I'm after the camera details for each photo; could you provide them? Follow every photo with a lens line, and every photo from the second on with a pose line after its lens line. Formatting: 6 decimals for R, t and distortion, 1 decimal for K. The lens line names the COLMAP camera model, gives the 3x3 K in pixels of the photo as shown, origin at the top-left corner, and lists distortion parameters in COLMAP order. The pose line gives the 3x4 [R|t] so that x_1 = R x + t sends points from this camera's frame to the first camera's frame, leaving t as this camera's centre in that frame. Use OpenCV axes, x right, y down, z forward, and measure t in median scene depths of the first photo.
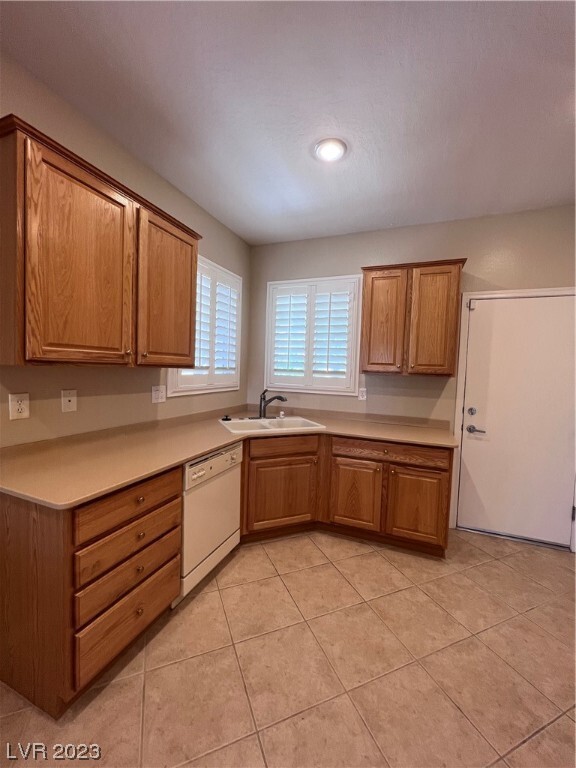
lens RADIAL K [[310.2, 0, 288.1], [0, 310.2, 380.6], [0, 0, 1]] dist [-0.002297, 0.000137]
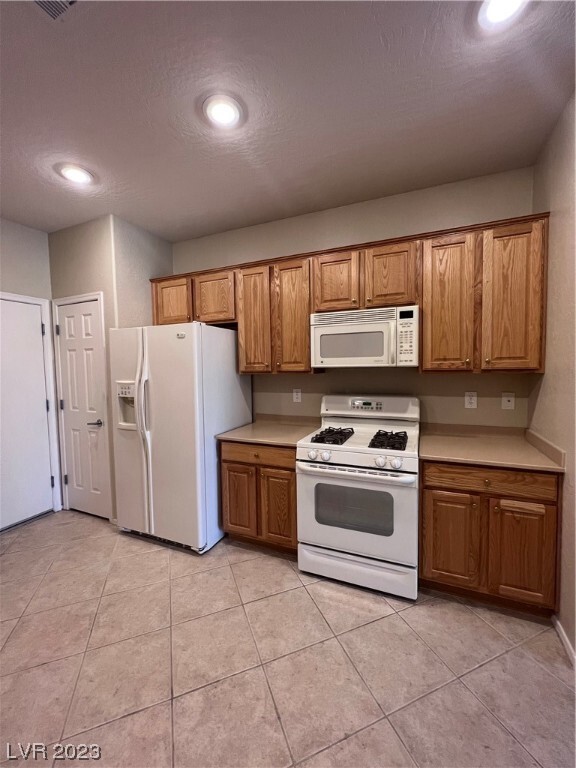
lens RADIAL K [[310.2, 0, 290.1], [0, 310.2, 382.8], [0, 0, 1]] dist [-0.002297, 0.000137]
pose [[0.023566, -0.090884, 0.995583, -0.247394], [0.061754, 0.994090, 0.089286, -0.015164], [-0.997813, 0.059377, 0.029039, -0.007411]]
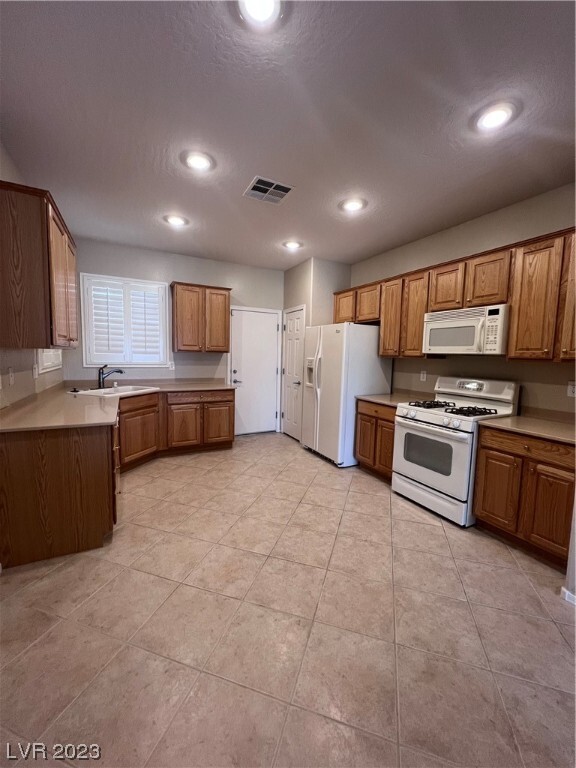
lens RADIAL K [[308.7, 0, 286.8], [0, 308.7, 382.8], [0, 0, 1]] dist [-0.000225, 0.001072]
pose [[0.653640, -0.091006, 0.751314, -0.619807], [0.034521, 0.995296, 0.090527, 0.012640], [-0.756018, -0.033236, 0.653706, -0.449957]]
